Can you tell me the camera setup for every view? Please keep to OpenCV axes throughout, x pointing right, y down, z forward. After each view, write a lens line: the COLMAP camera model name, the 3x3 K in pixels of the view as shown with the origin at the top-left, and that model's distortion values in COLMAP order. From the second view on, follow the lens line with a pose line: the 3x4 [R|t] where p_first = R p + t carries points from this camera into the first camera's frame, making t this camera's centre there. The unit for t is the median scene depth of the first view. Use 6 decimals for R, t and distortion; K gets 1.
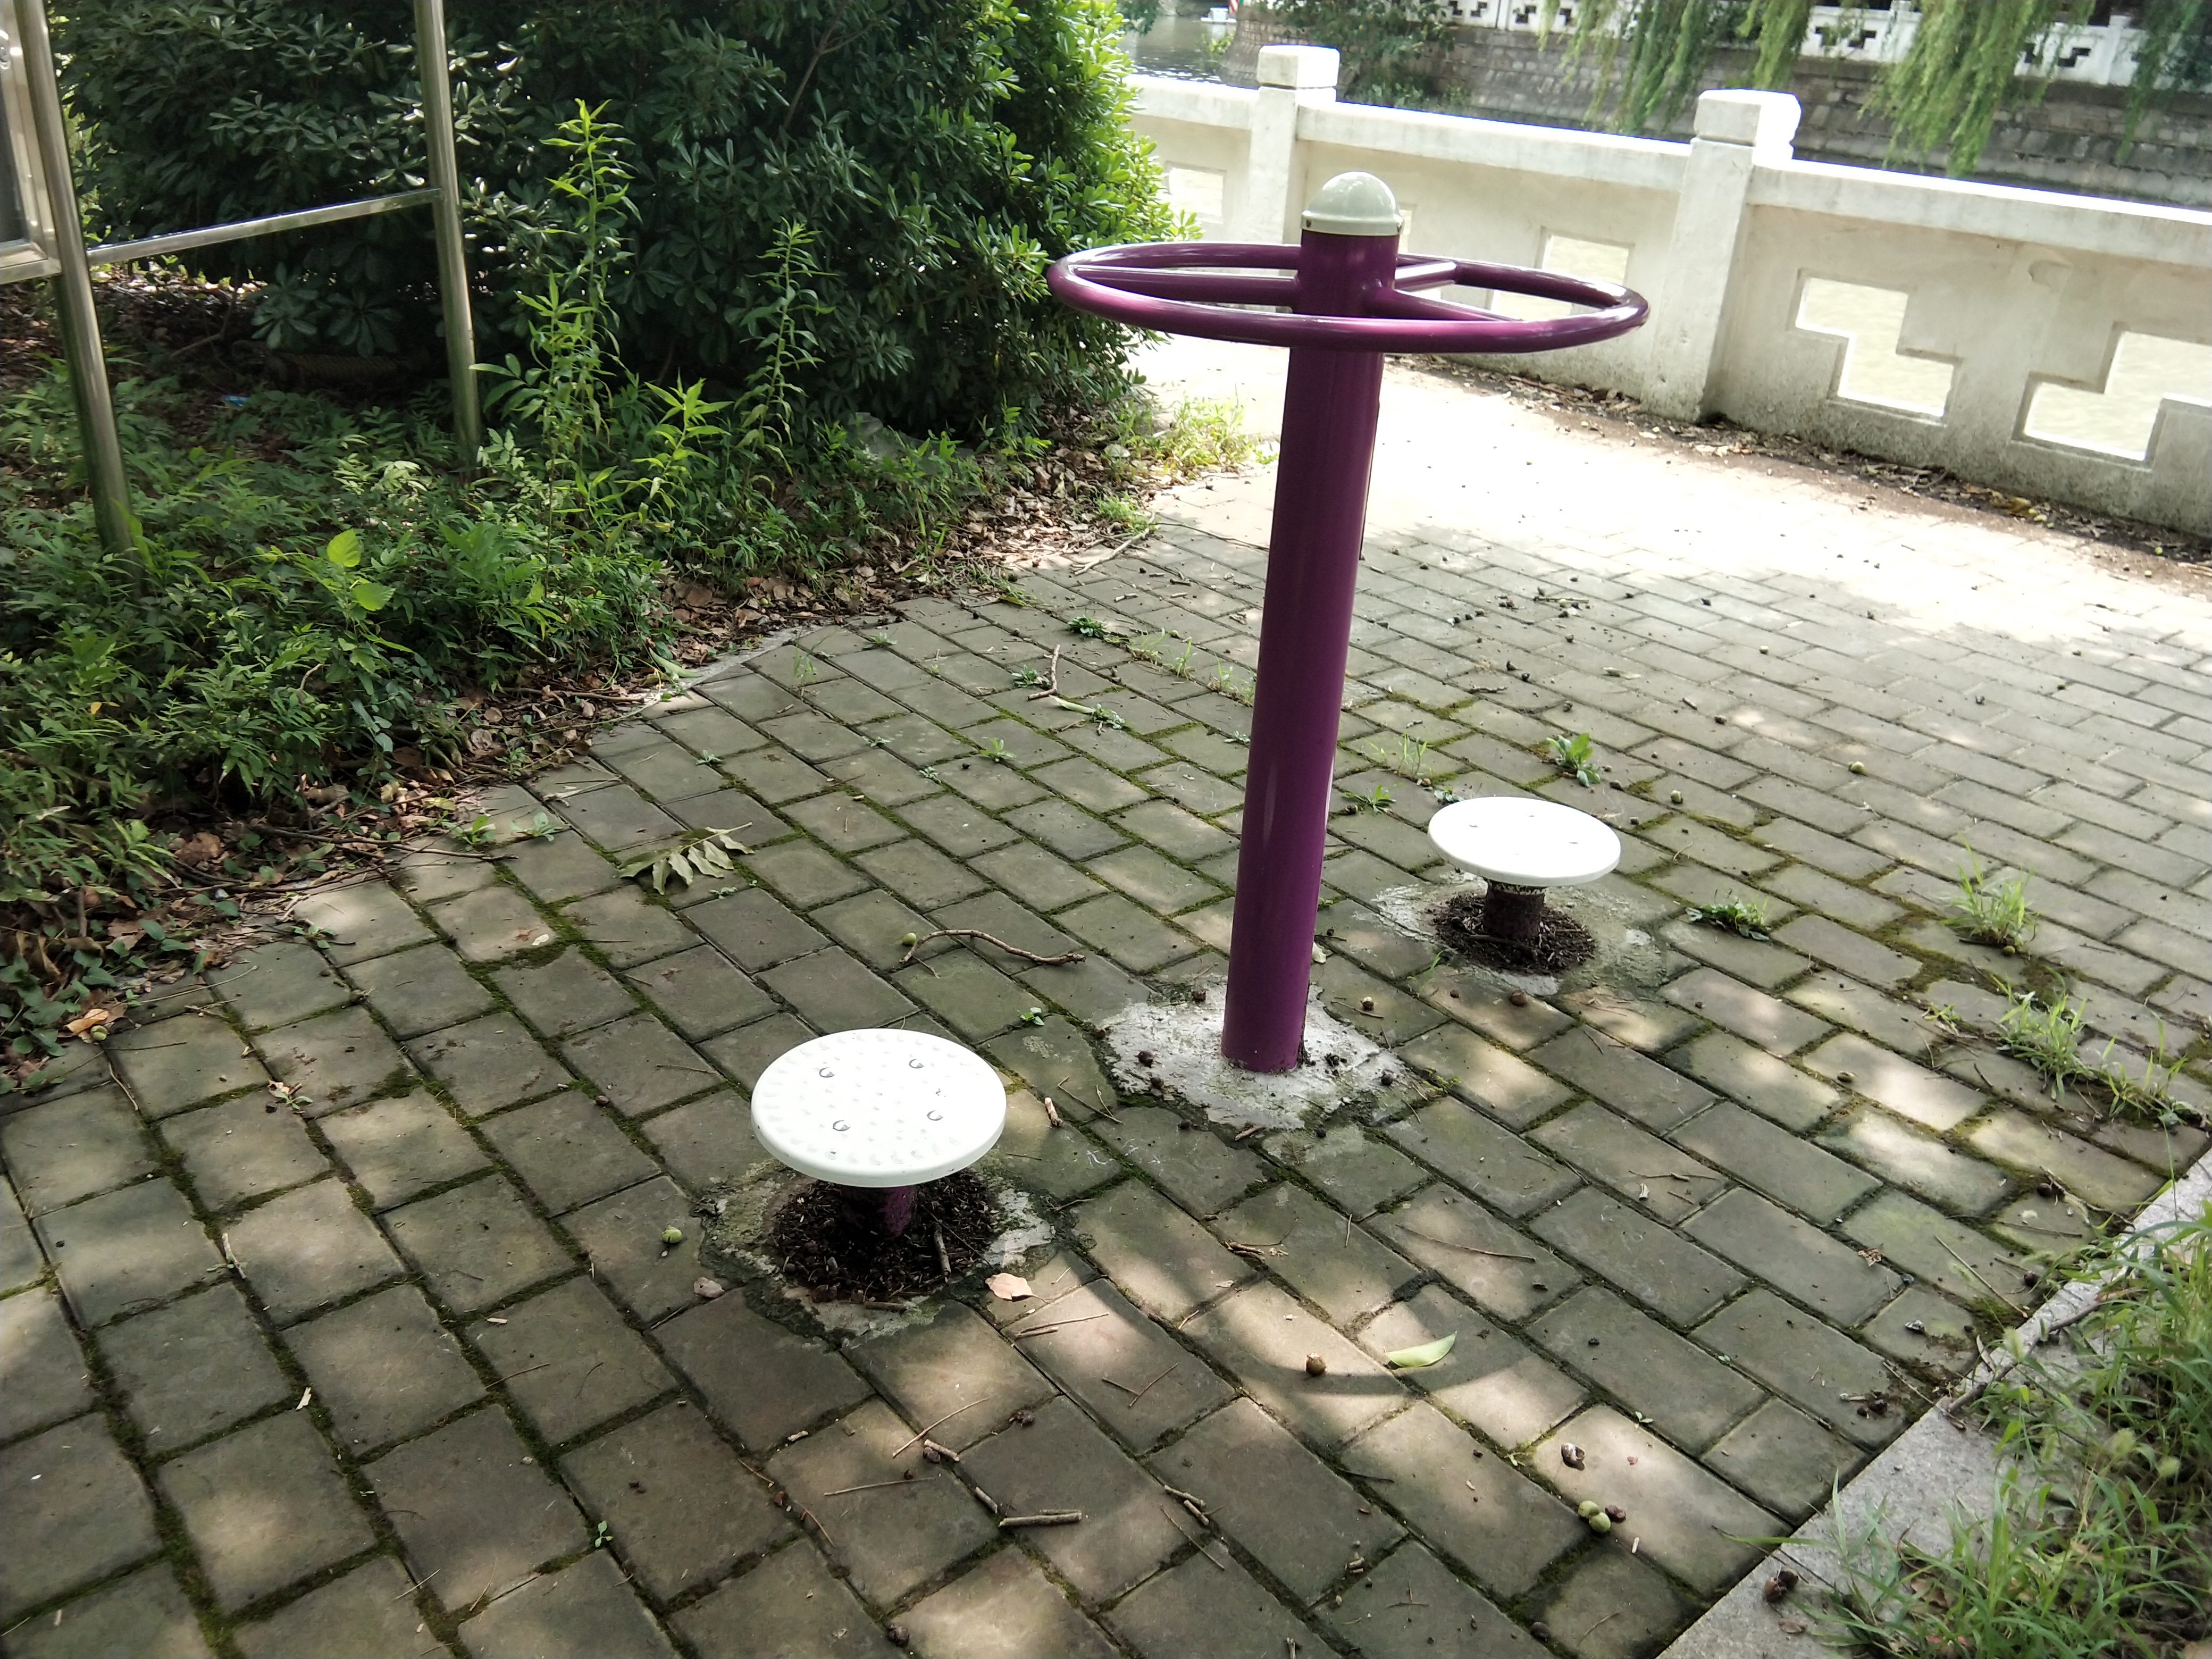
lens RADIAL K [[1774.9, 0, 1097.1], [0, 1774.9, 755.3], [0, 0, 1]] dist [0.130825, -0.177607]
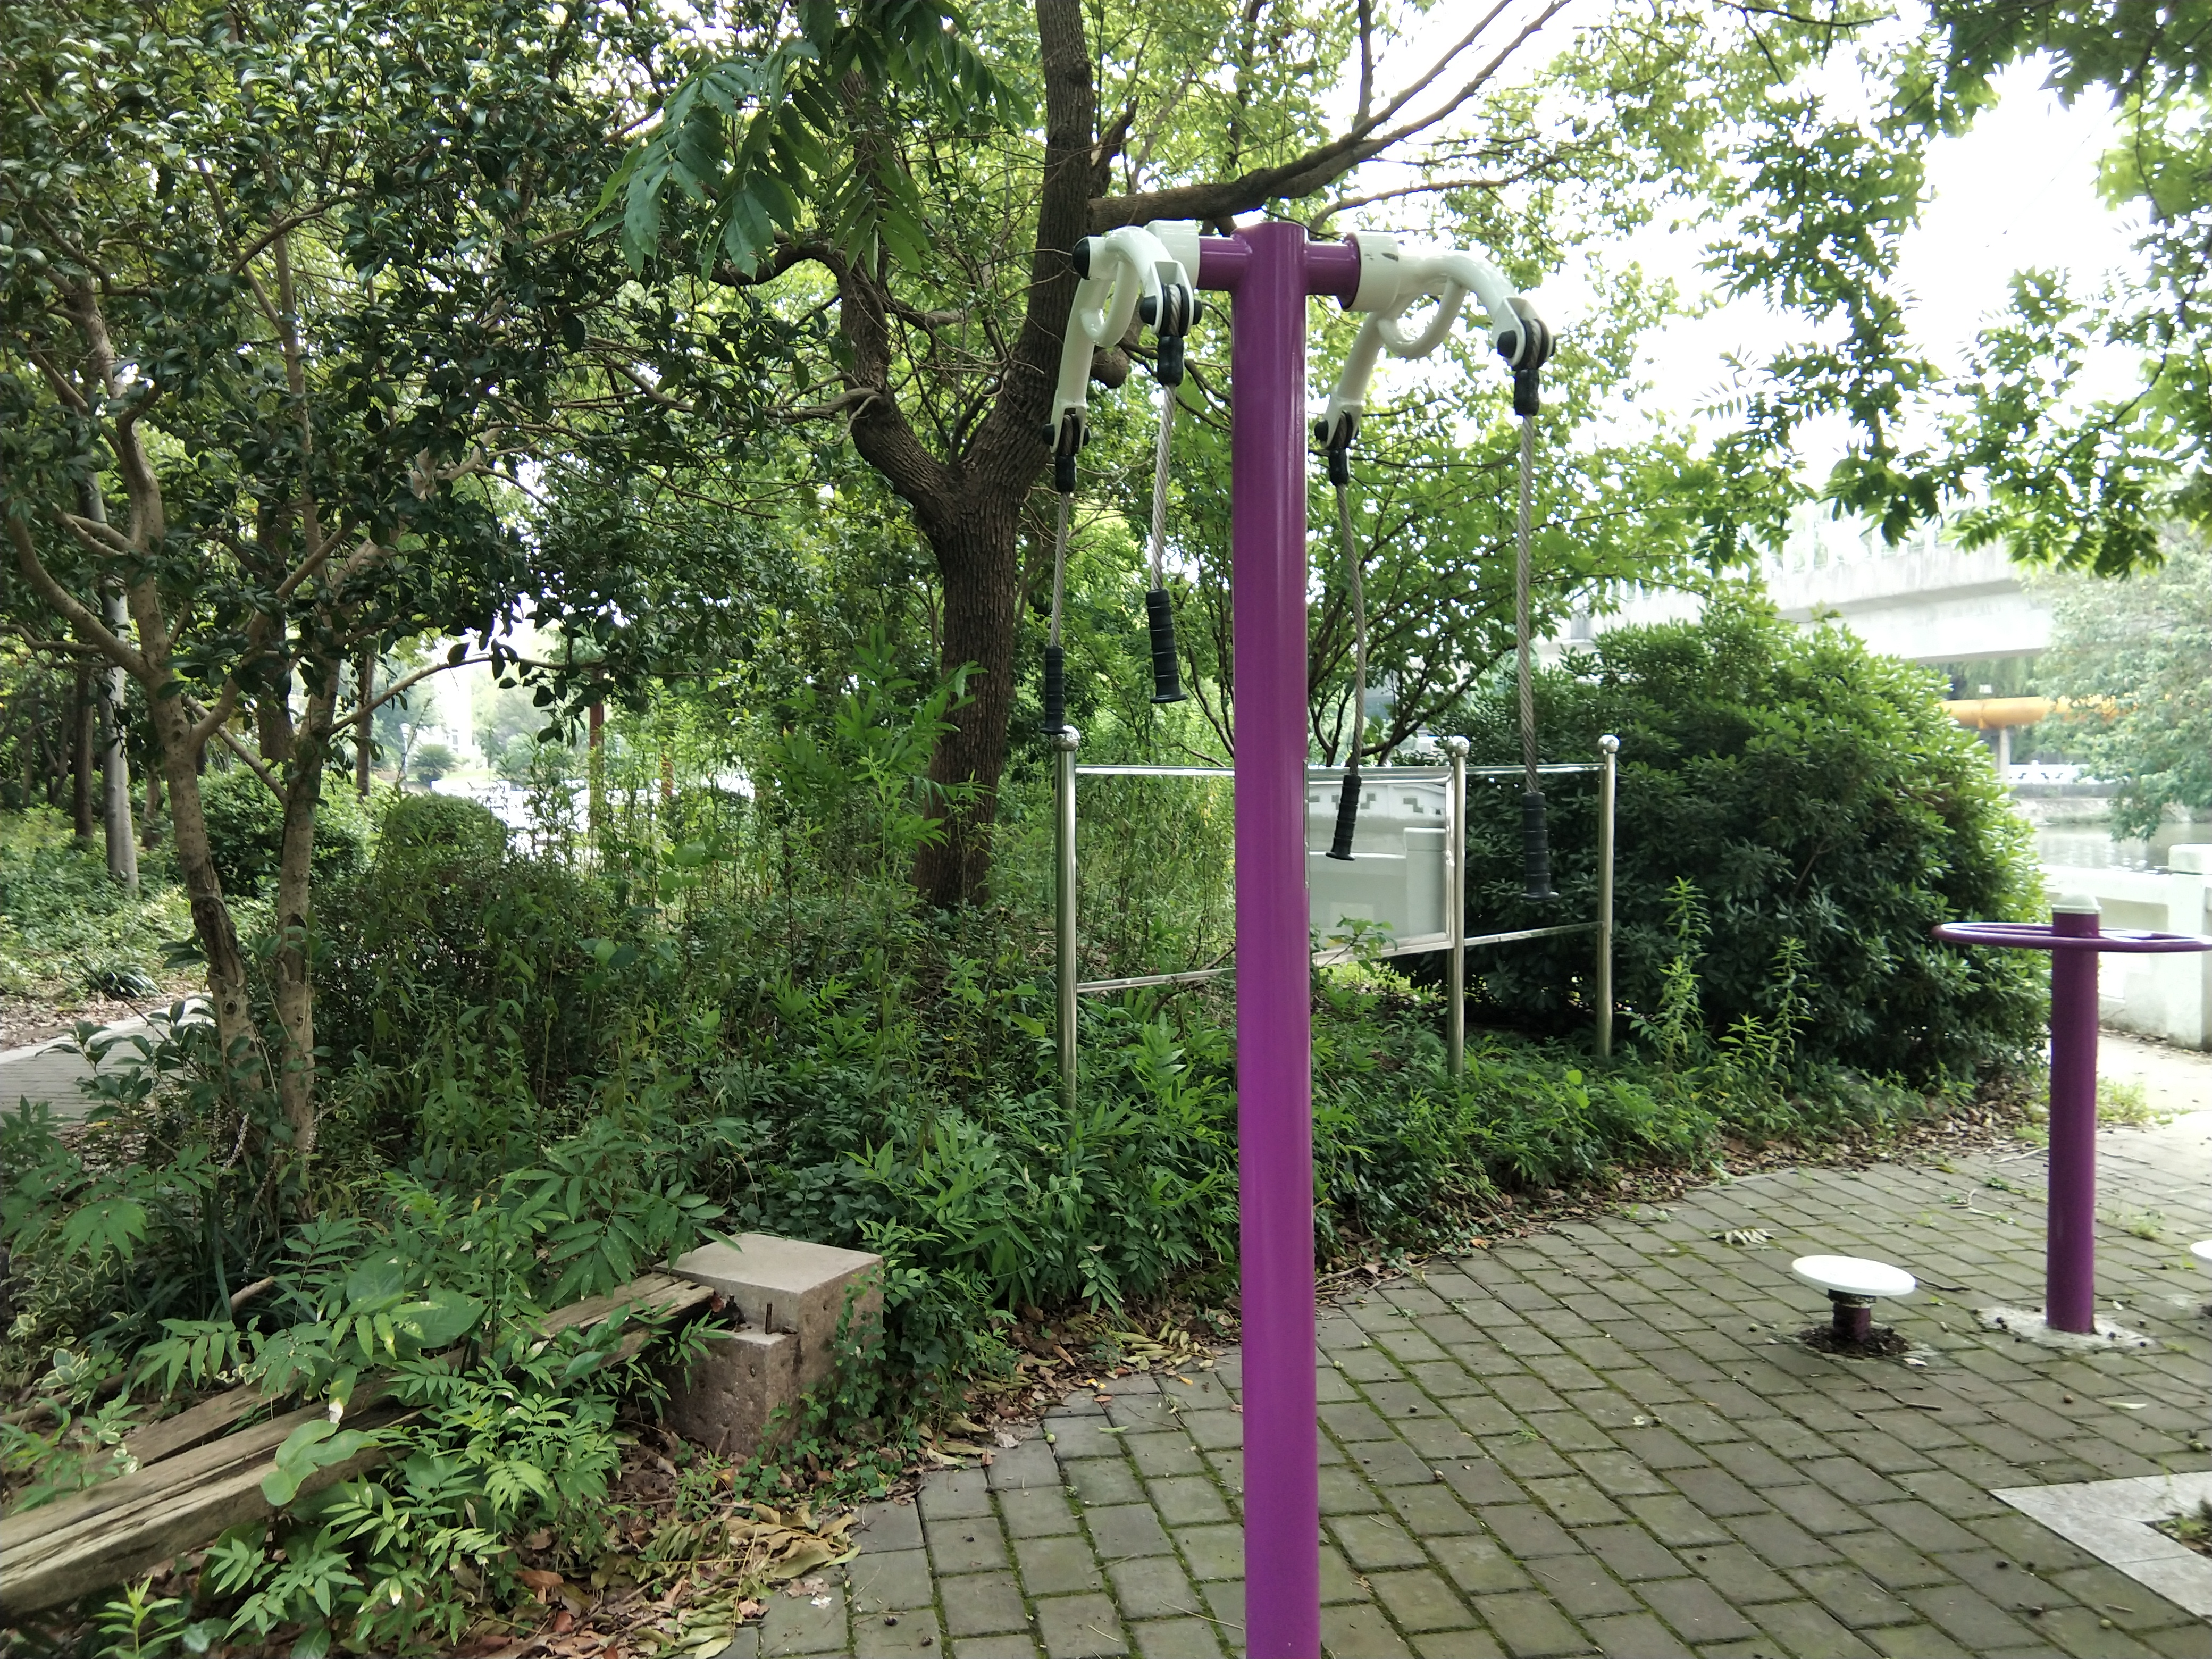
lens RADIAL K [[1774.9, 0, 1097.1], [0, 1774.9, 755.3], [0, 0, 1]] dist [0.130825, -0.177607]
pose [[0.871458, -0.054323, -0.487453, 0.102162], [-0.157661, 0.910075, -0.383284, 0.317867], [0.464440, 0.410868, 0.784527, -0.764372]]
